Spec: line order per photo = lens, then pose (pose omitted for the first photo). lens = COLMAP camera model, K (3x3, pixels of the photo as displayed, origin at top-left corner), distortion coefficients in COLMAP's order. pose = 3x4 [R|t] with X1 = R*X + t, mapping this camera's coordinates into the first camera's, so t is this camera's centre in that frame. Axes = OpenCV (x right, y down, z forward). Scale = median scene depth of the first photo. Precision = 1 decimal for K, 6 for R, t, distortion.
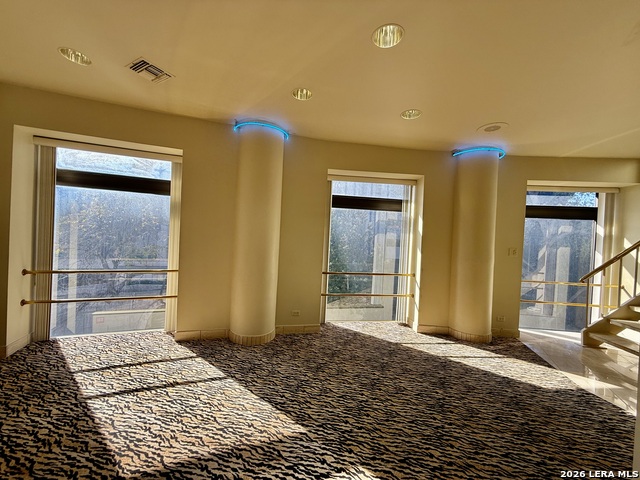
lens RADIAL K [[254.9, 0, 319.1], [0, 254.9, 237.5], [0, 0, 1]] dist [0.000566, 0.001287]
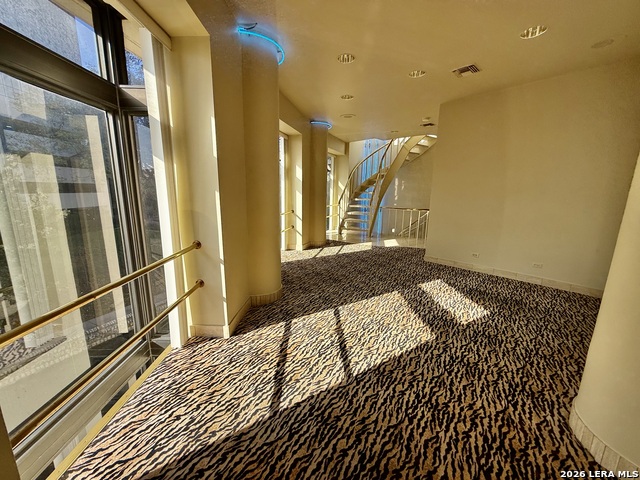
lens RADIAL K [[254.9, 0, 319.2], [0, 254.9, 241.1], [0, 0, 1]] dist [0.000566, 0.001287]
pose [[0.333944, -0.226791, 0.914903, -1.482079], [0.003456, 0.970912, 0.239413, -0.034636], [-0.942587, -0.076789, 0.325014, 0.764144]]
